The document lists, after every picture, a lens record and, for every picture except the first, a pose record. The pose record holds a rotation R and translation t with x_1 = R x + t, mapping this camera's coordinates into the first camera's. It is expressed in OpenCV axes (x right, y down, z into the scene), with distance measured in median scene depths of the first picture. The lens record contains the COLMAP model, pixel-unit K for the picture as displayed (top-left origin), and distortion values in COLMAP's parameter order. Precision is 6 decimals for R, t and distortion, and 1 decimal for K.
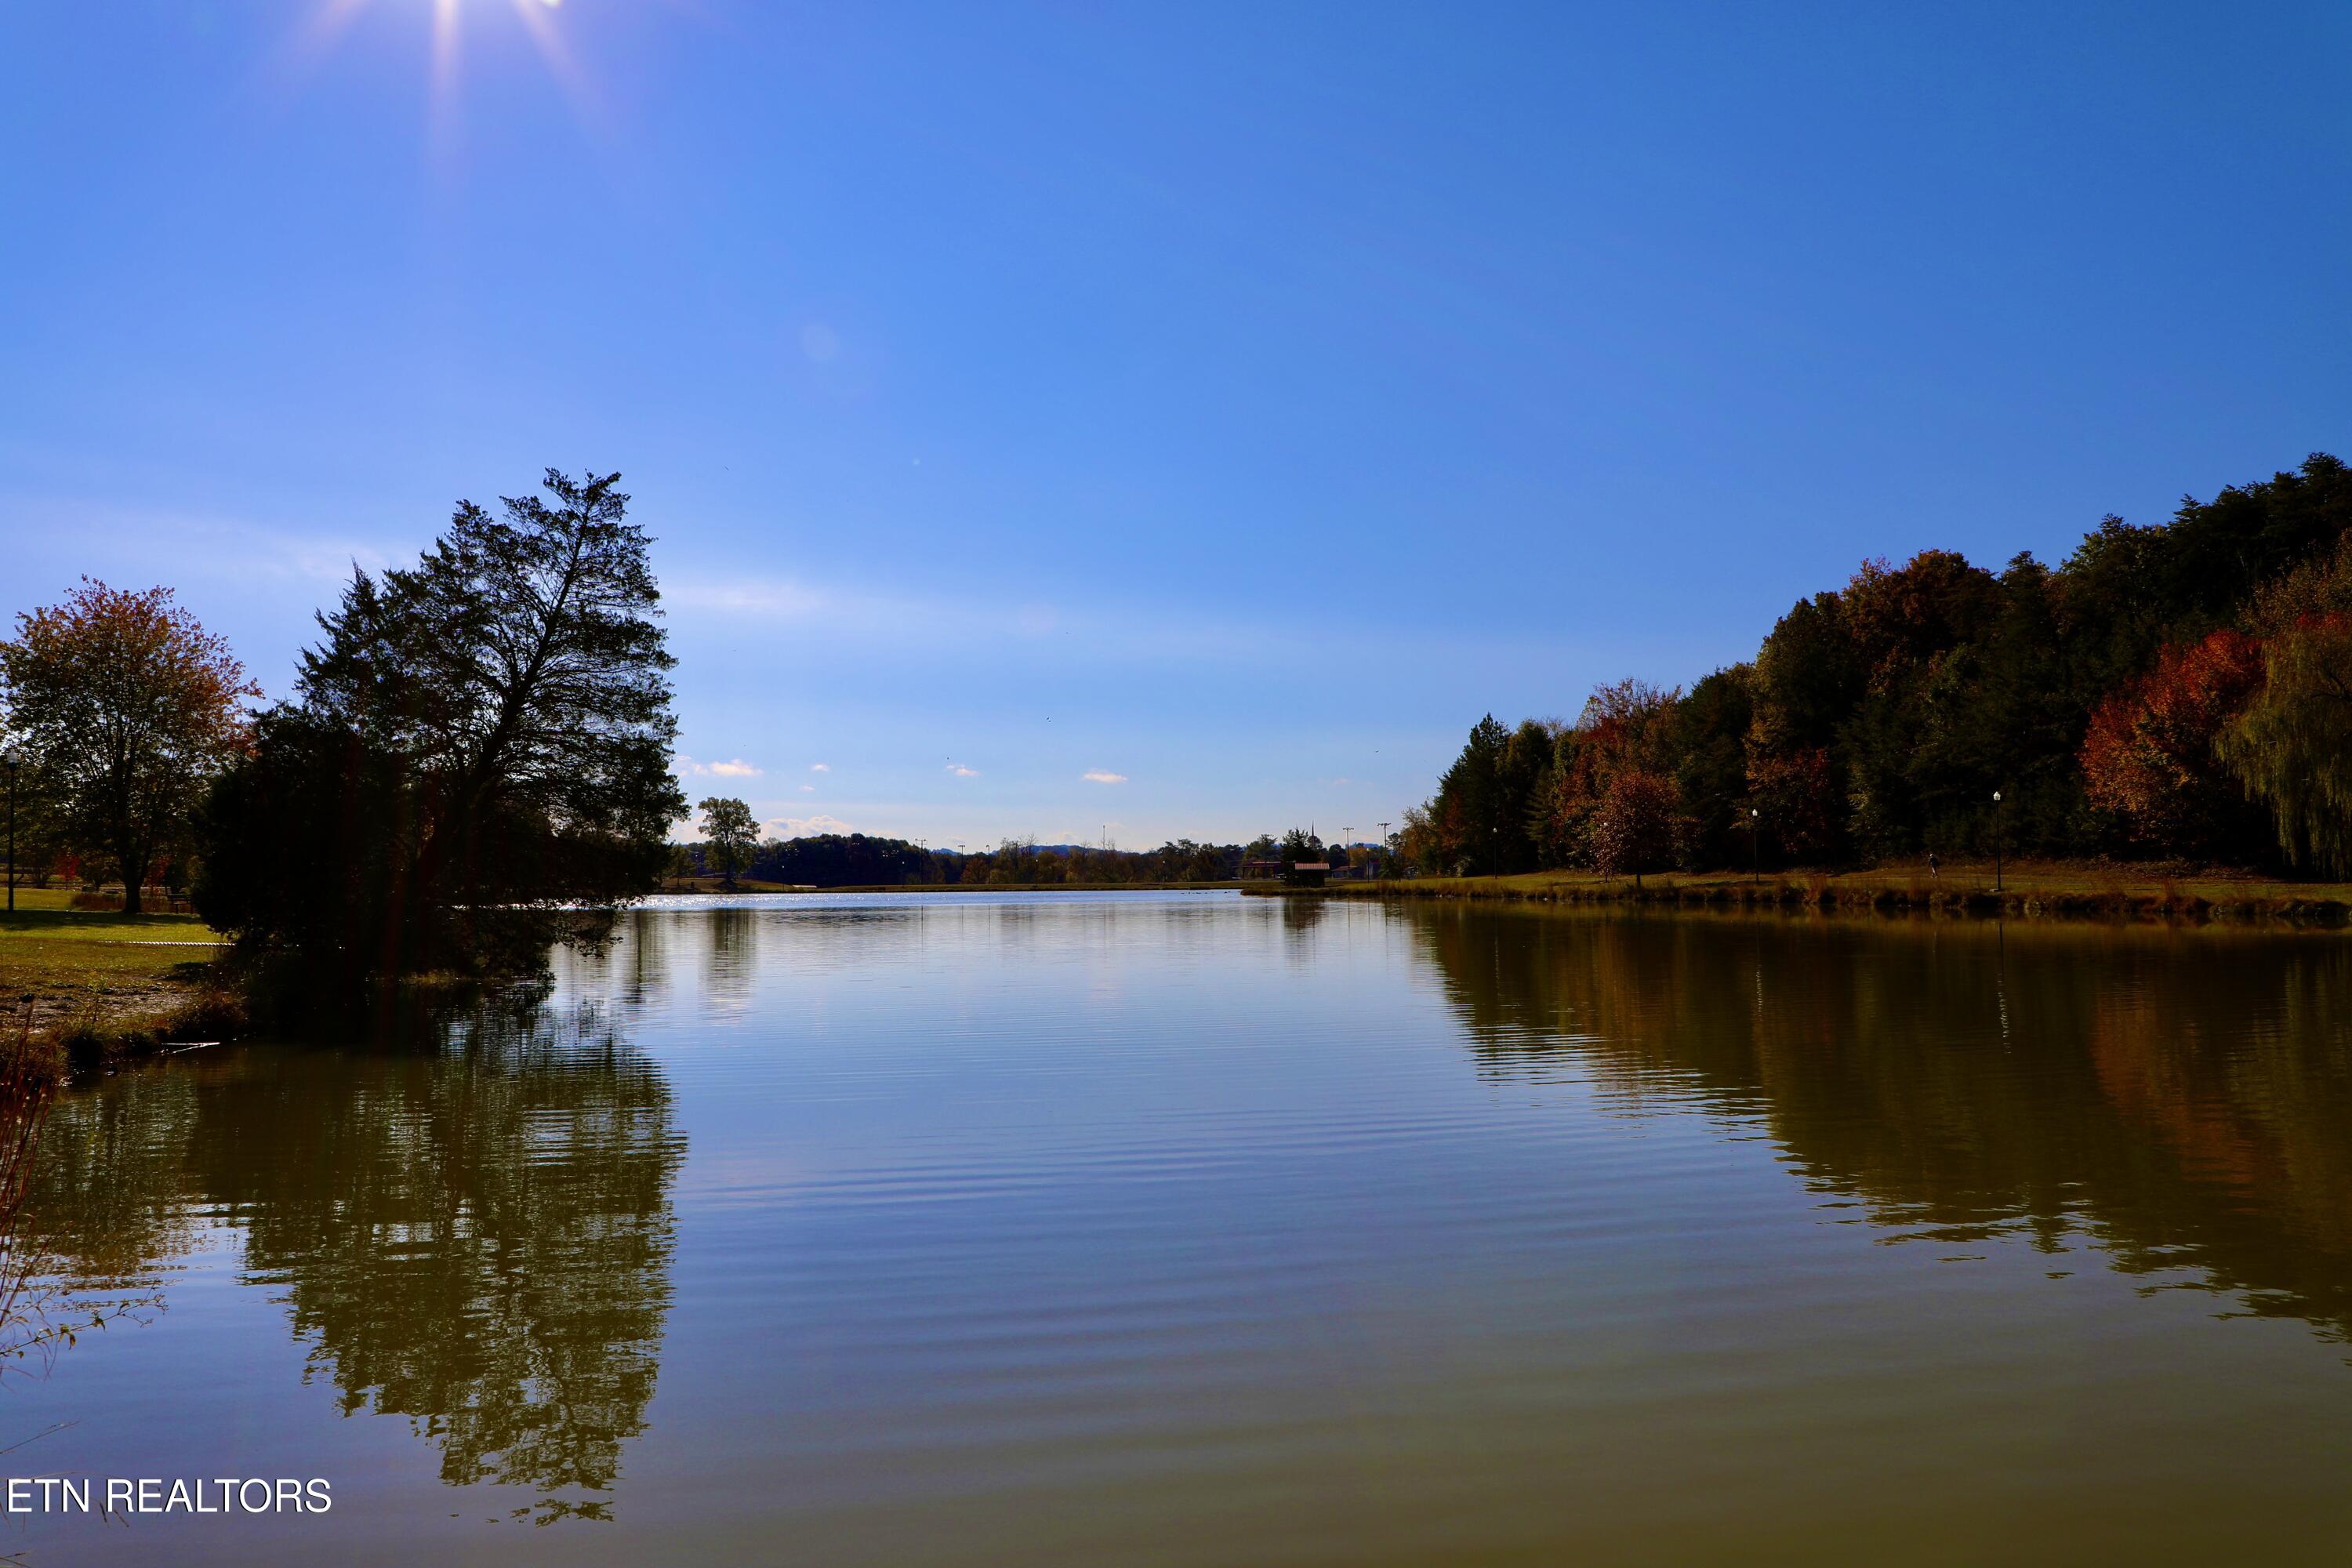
lens RADIAL K [[1642.5, 0, 1144.3], [0, 1642.5, 785.4], [0, 0, 1]] dist [-0.099890, 0.079419]
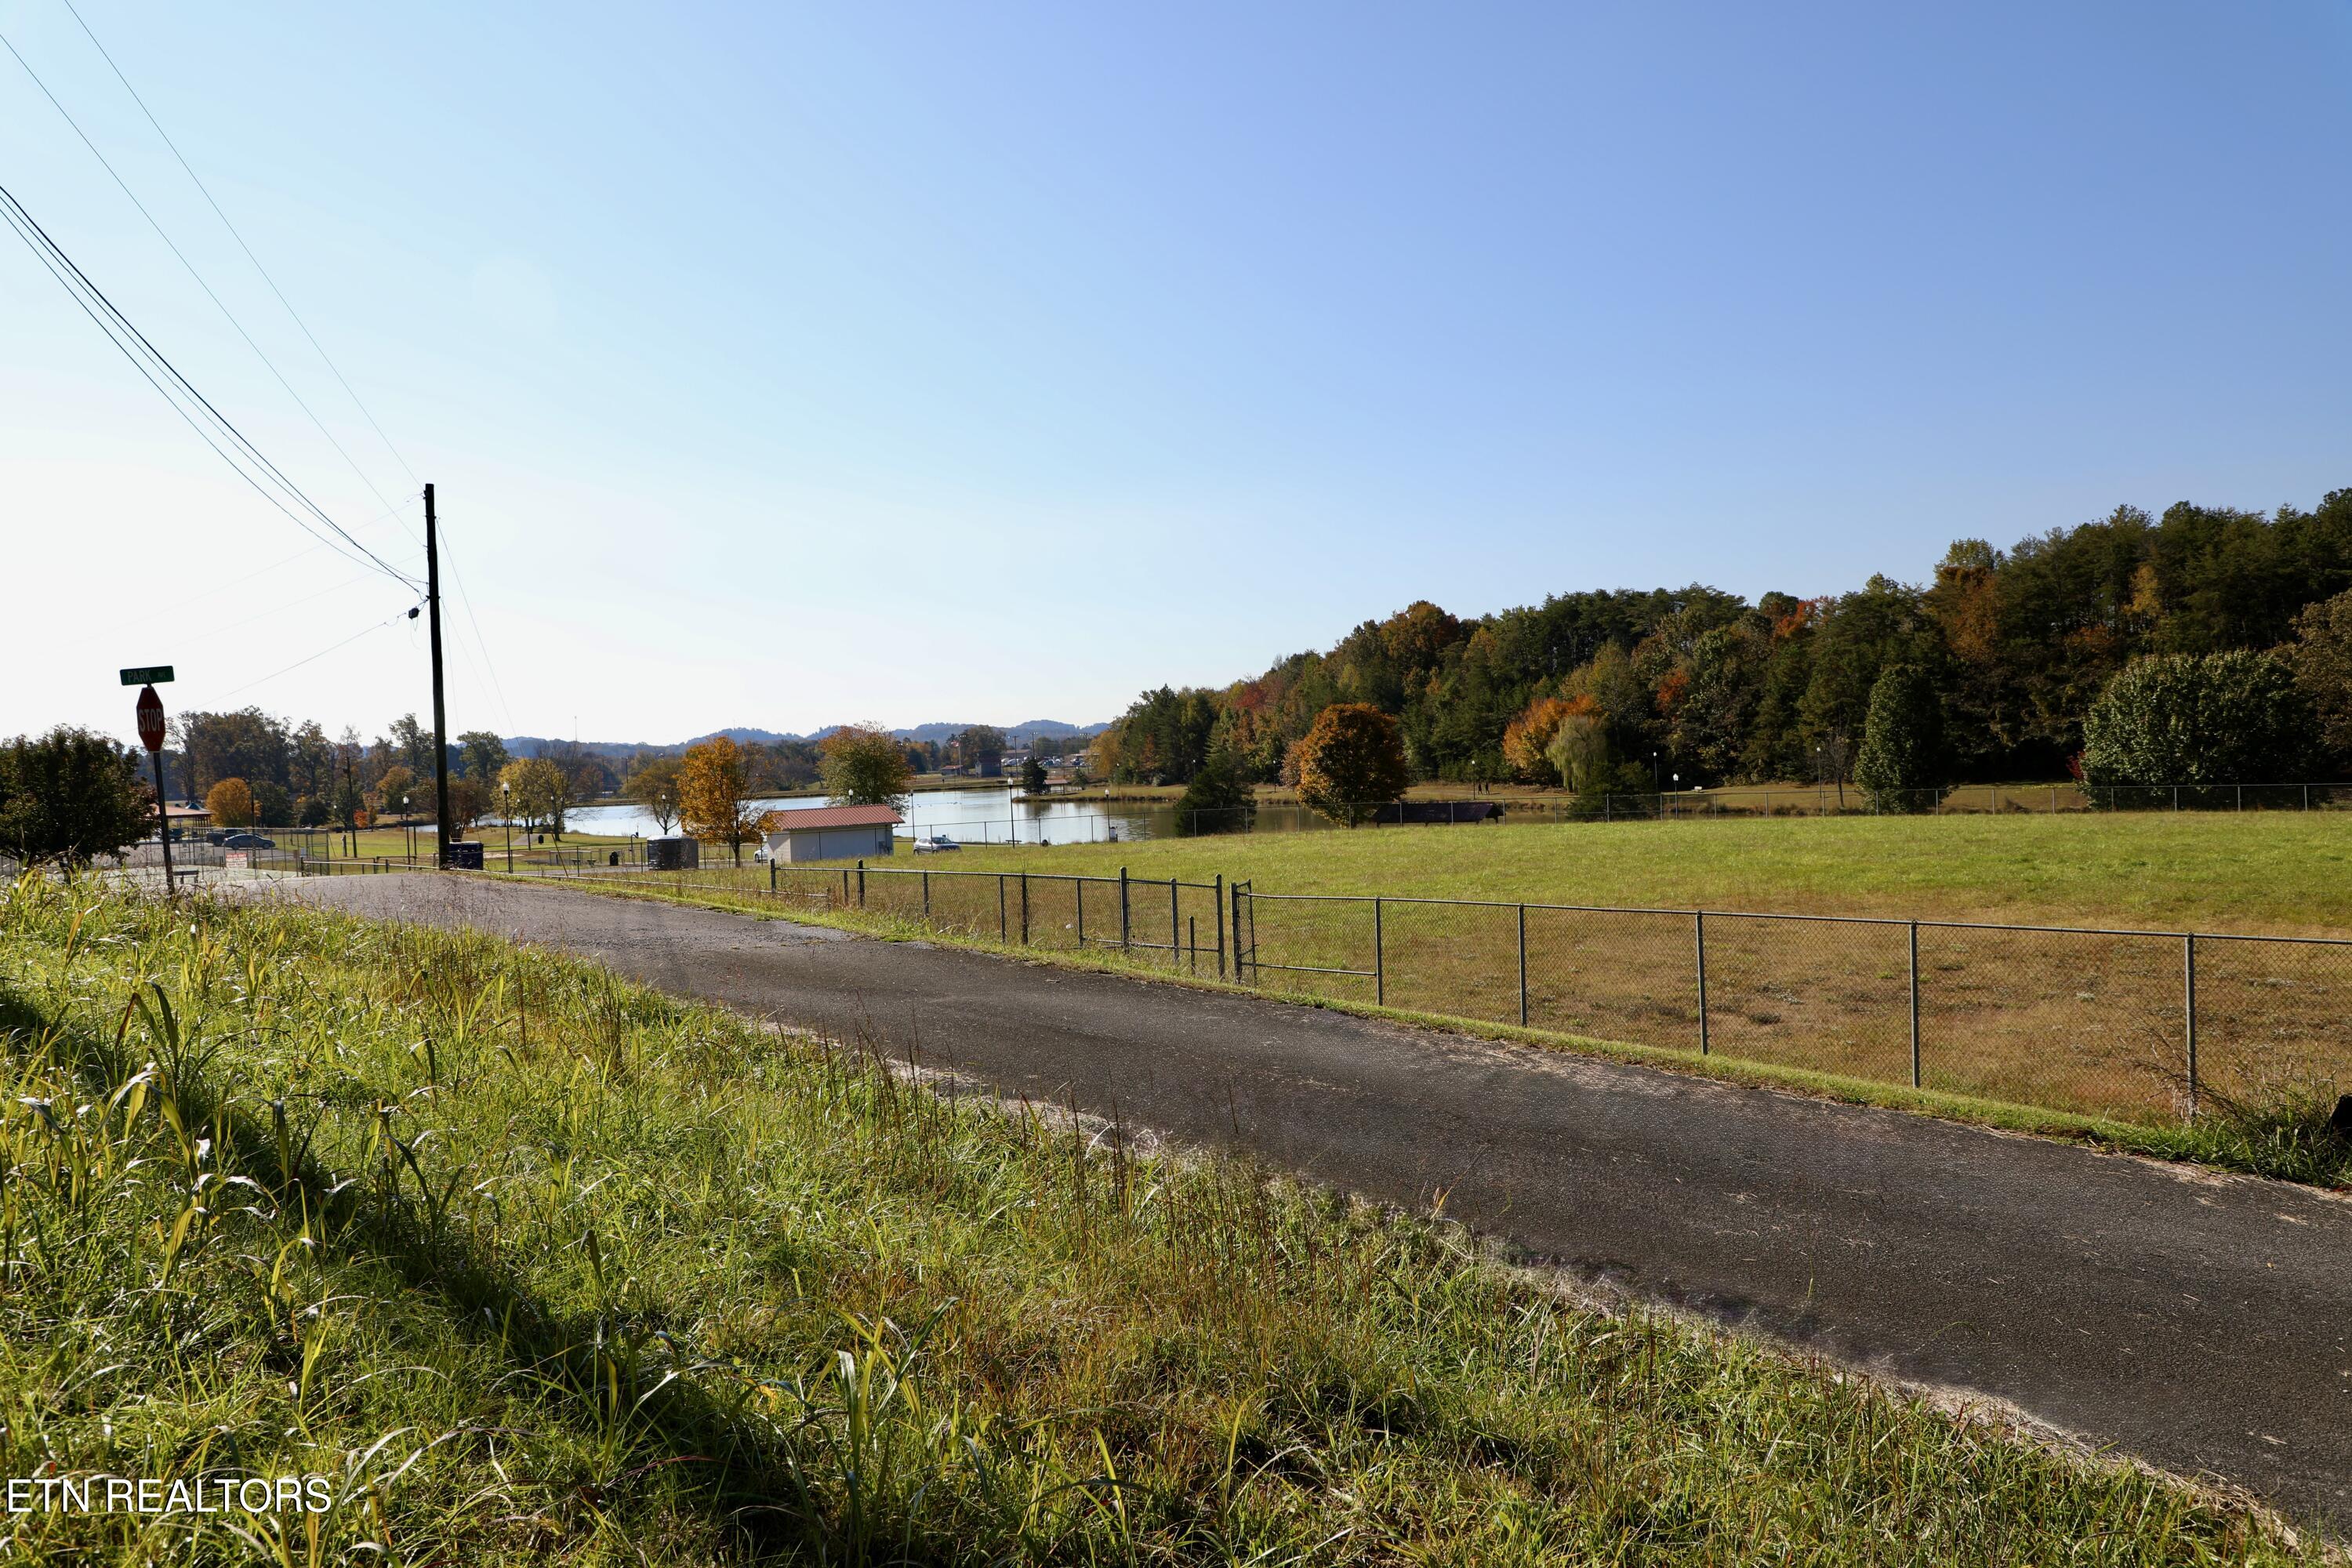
lens RADIAL K [[1652.4, 0, 1186.1], [0, 1652.4, 804.3], [0, 0, 1]] dist [-0.074785, 0.056046]
pose [[0.940691, -0.041254, 0.336746, -0.558820], [0.012433, 0.996105, 0.087298, -0.116201], [-0.339036, -0.077934, 0.937540, -0.930710]]
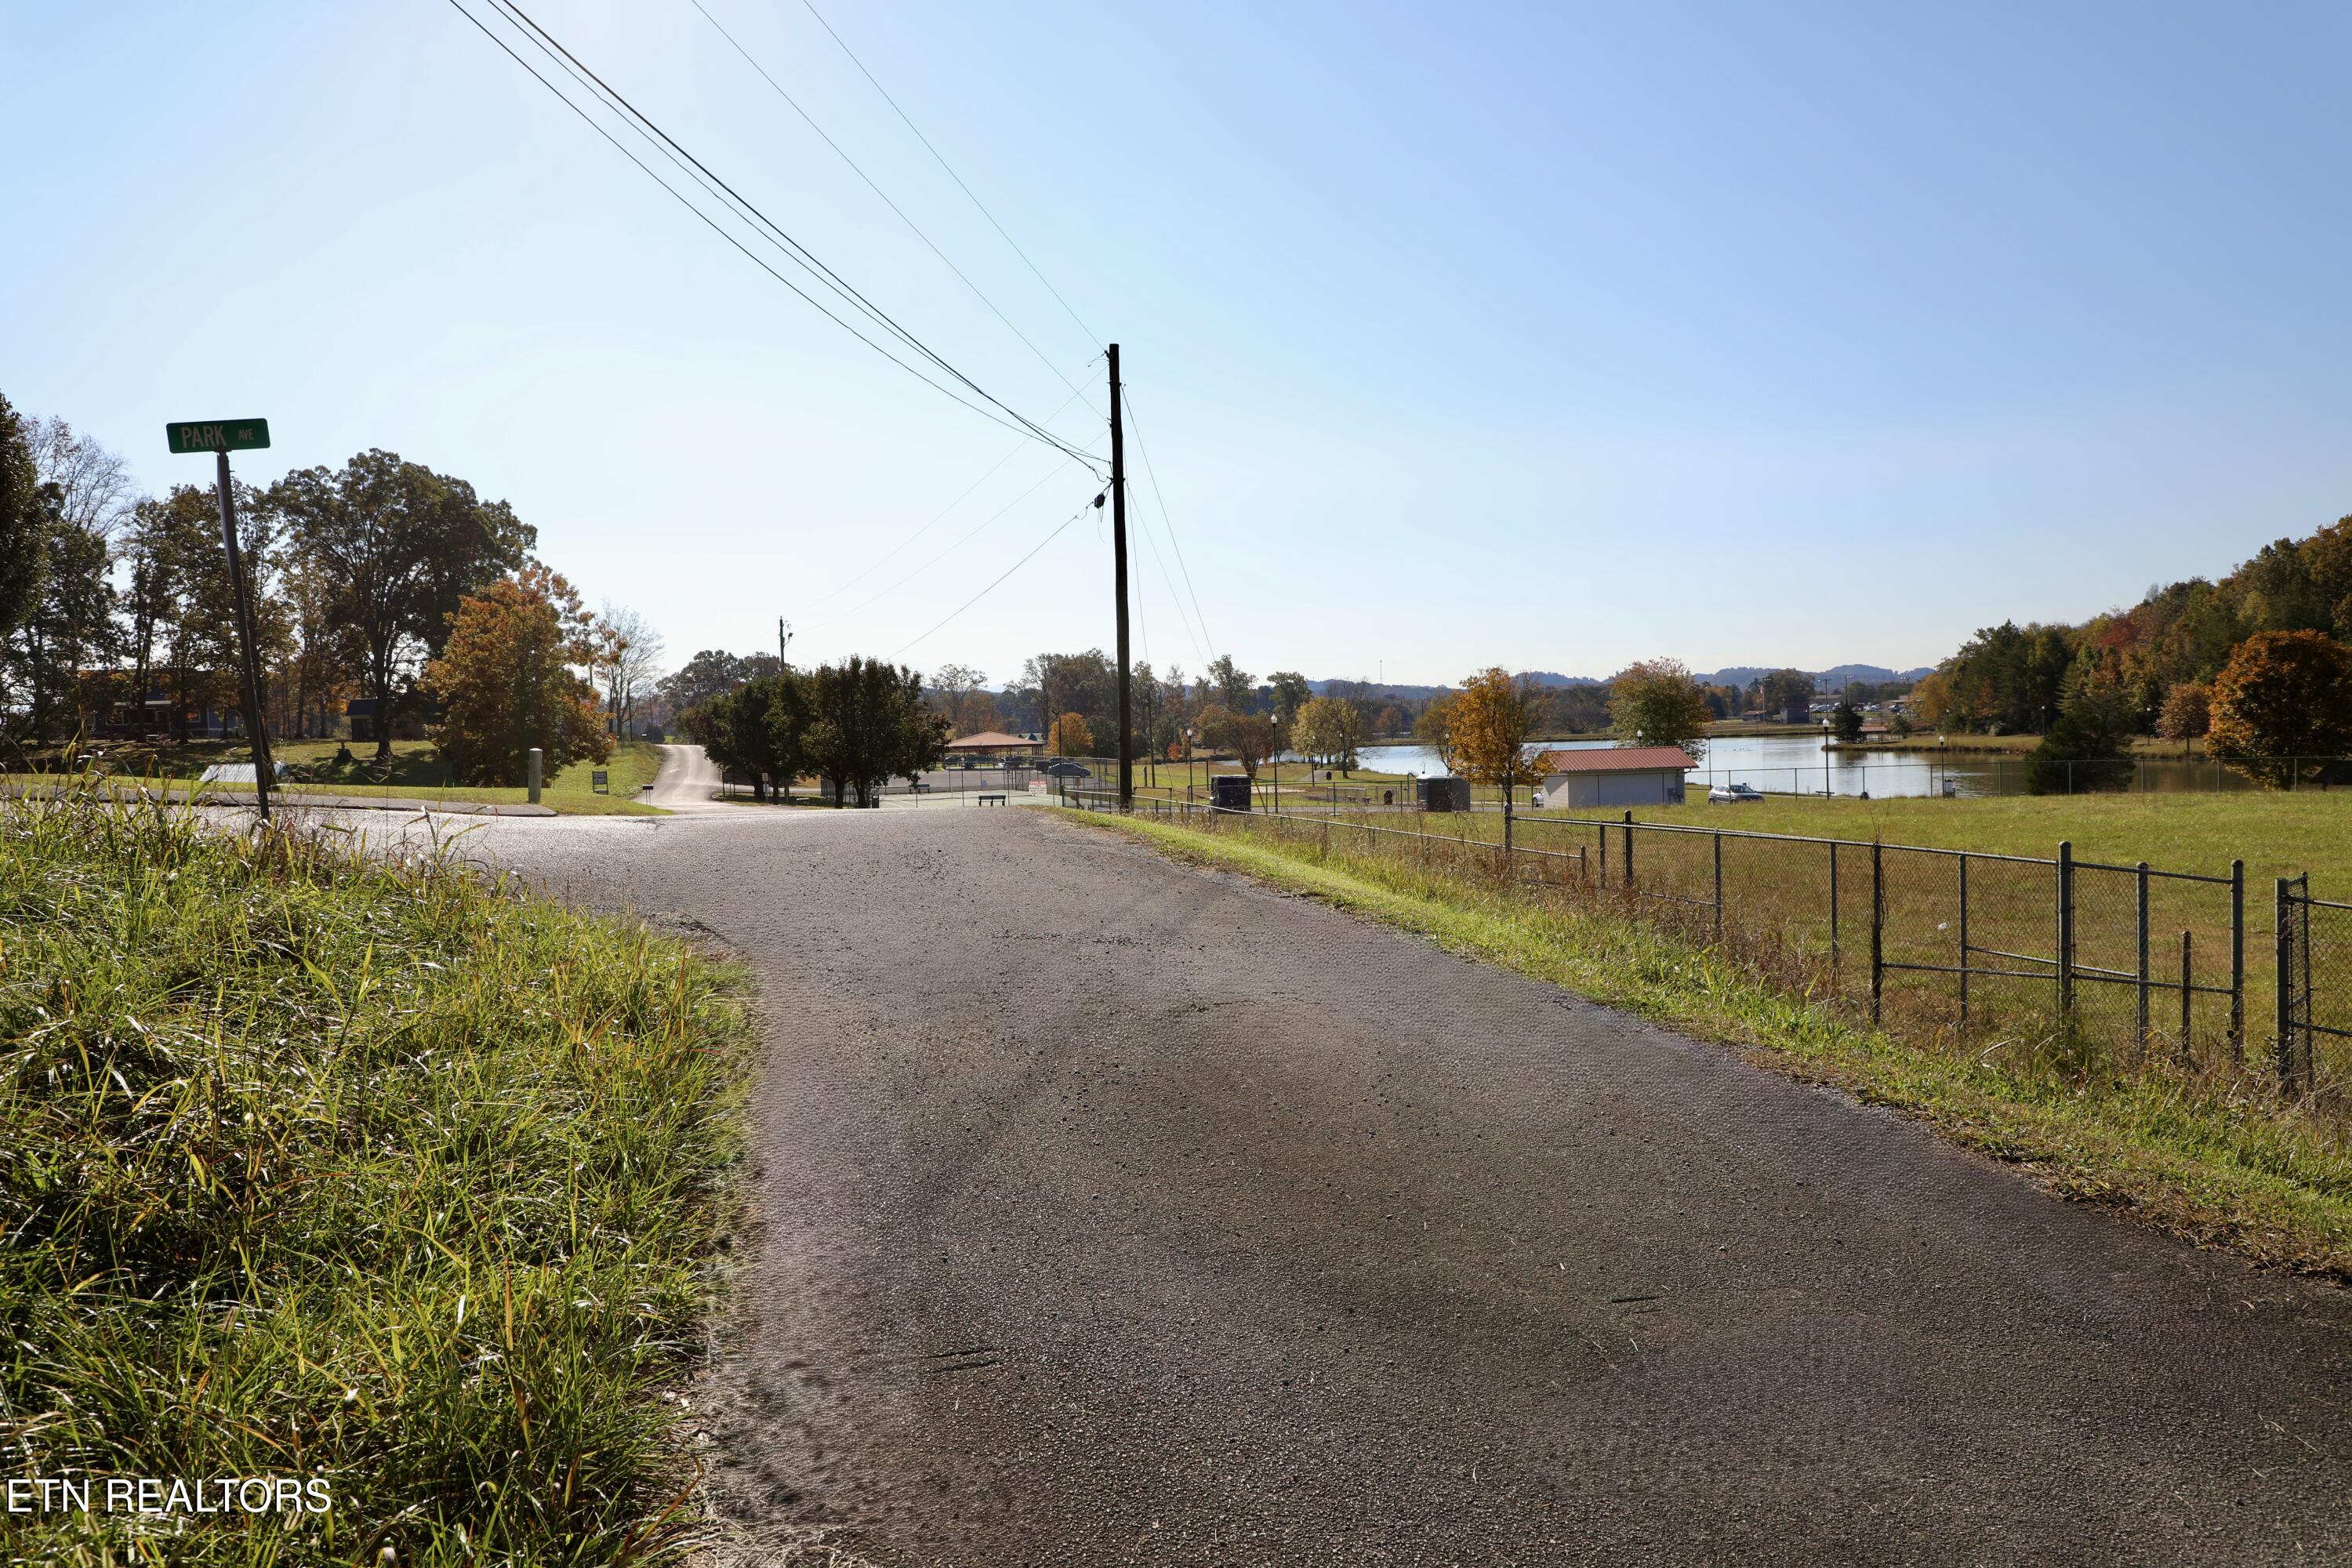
lens RADIAL K [[1651.4, 0, 1182.7], [0, 1651.4, 781.0], [0, 0, 1]] dist [-0.068387, 0.043698]
pose [[0.991058, -0.017311, -0.132303, -0.542962], [0.030263, 0.994871, 0.096522, -0.107212], [0.129954, -0.099663, 0.986499, -0.850648]]
